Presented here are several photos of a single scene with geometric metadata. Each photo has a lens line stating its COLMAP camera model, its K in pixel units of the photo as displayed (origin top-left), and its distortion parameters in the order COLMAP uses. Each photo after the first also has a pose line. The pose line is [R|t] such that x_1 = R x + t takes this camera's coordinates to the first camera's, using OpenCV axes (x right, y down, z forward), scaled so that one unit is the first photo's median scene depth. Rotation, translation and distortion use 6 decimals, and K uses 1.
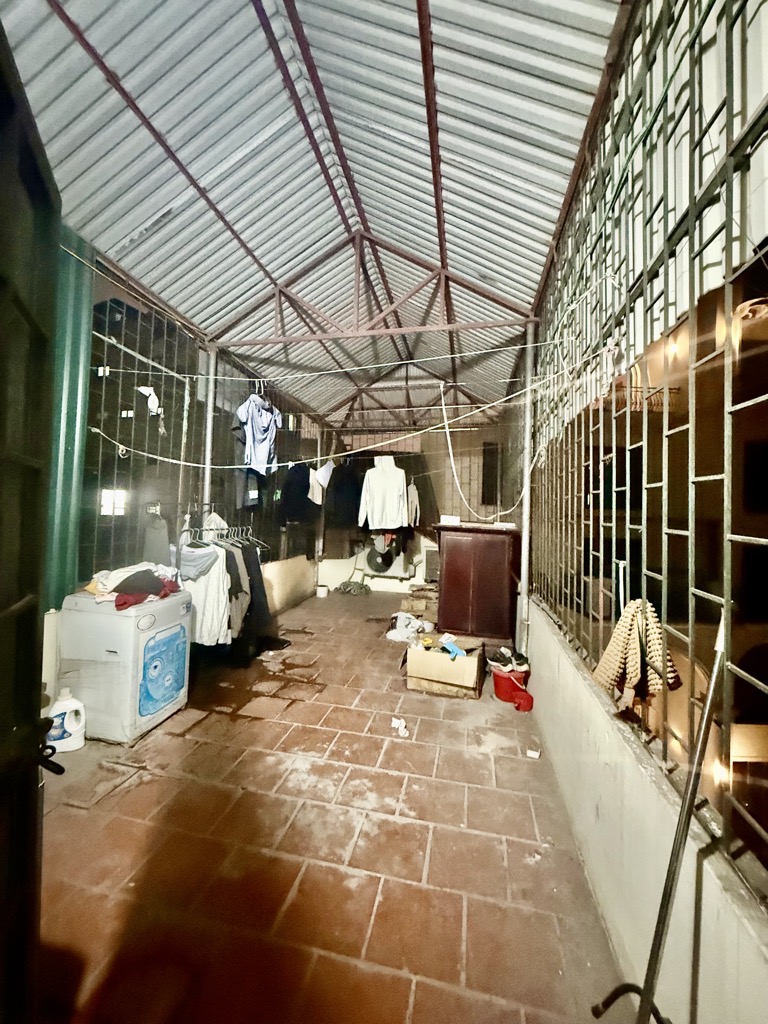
lens RADIAL K [[406.1, 0, 384.3], [0, 406.1, 509.2], [0, 0, 1]] dist [-0.001339, 0.000201]
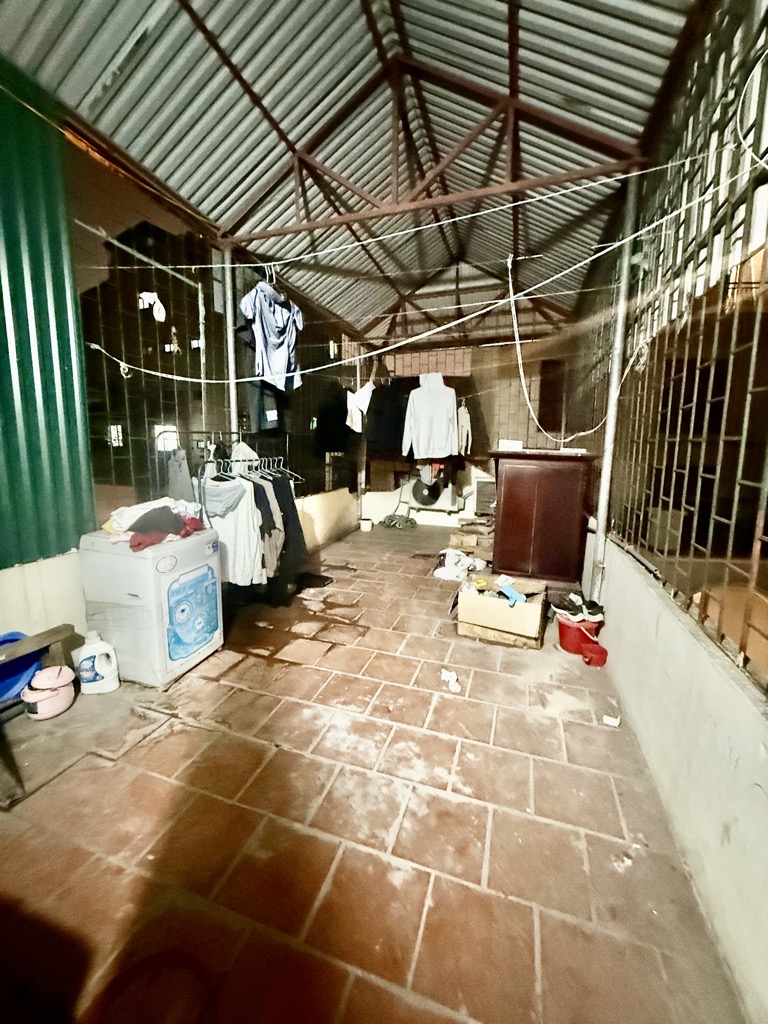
lens RADIAL K [[406.1, 0, 384.3], [0, 406.1, 509.2], [0, 0, 1]] dist [-0.001339, 0.000201]
pose [[0.993601, -0.002566, -0.112914, -0.004221], [0.021340, 0.985999, 0.165377, 0.017343], [0.110909, -0.166729, 0.979745, 0.168431]]
